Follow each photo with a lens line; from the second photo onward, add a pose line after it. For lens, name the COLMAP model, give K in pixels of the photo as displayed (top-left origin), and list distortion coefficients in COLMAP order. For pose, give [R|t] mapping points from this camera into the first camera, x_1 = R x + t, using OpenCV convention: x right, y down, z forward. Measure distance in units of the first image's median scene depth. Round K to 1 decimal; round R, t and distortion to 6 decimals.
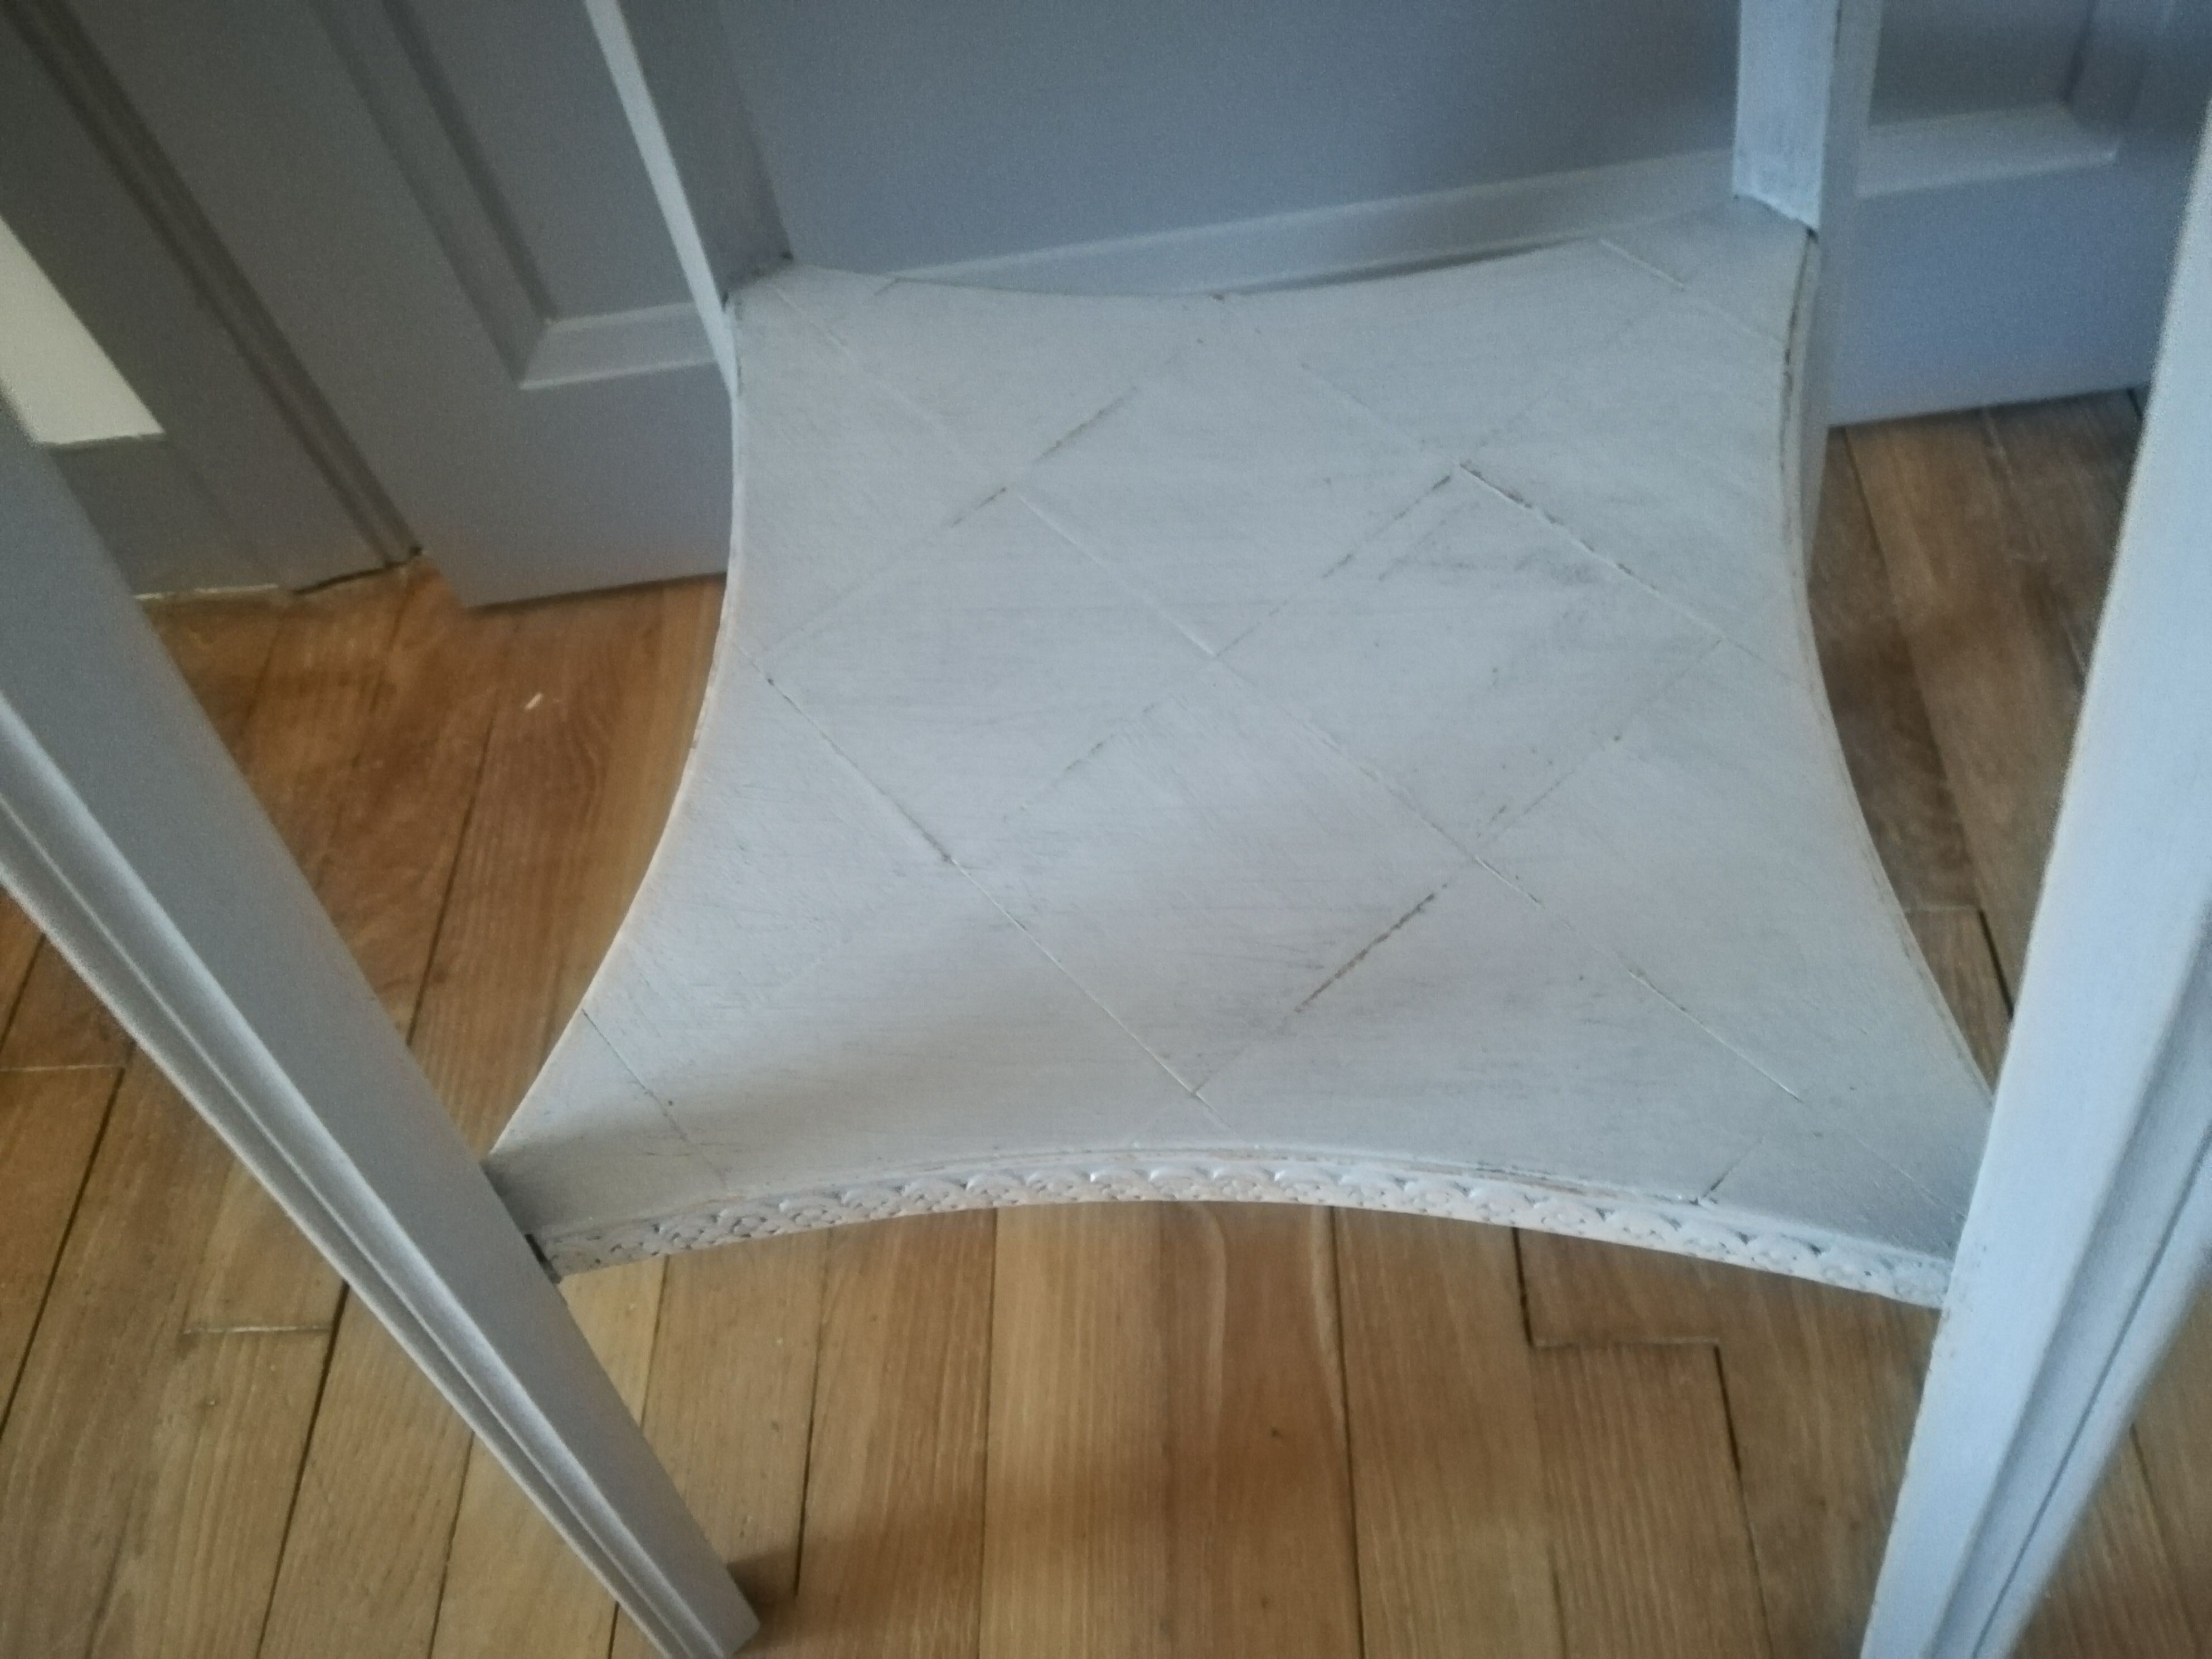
lens RADIAL K [[1735.7, 0, 1101.5], [0, 1735.7, 832.9], [0, 0, 1]] dist [0.014506, -0.035846]
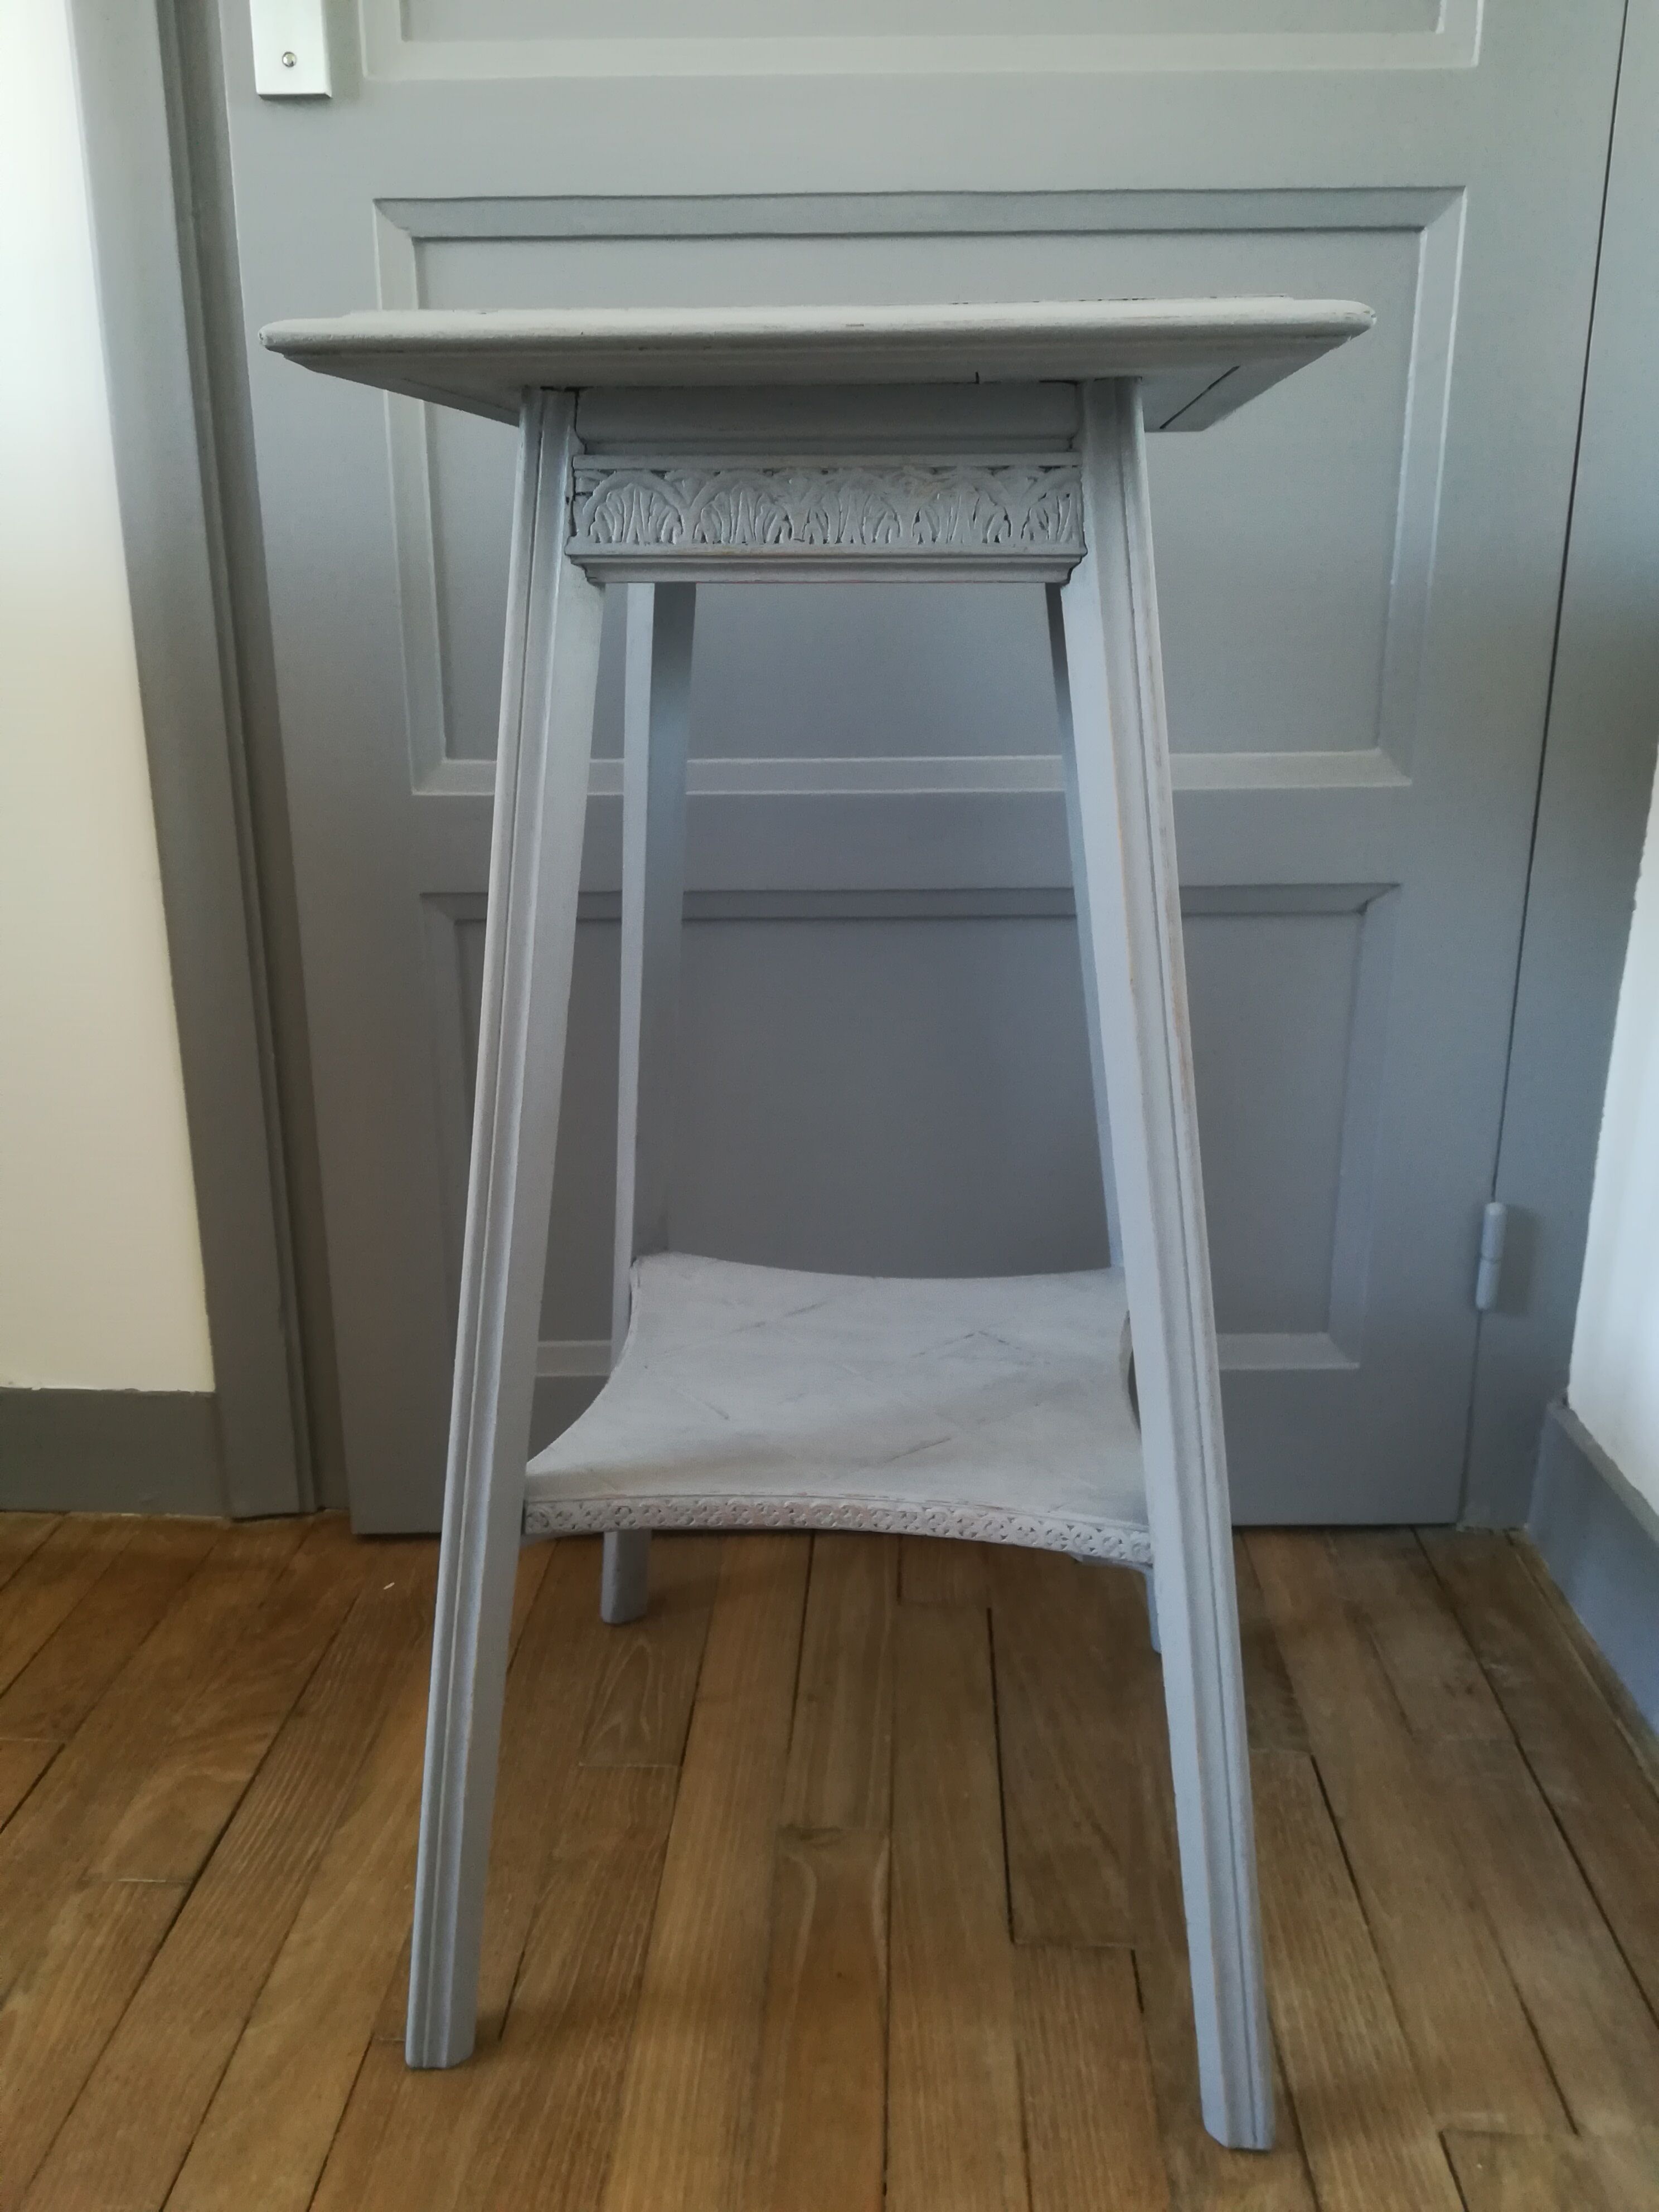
lens RADIAL K [[1735.7, 0, 777.0], [0, 1735.7, 1105.6], [0, 0, 1]] dist [0.014506, -0.035846]
pose [[0.990018, 0.138509, -0.026088, -0.016270], [-0.122482, 0.753886, -0.645488, 0.704216], [-0.069739, 0.642239, 0.763325, -0.570974]]
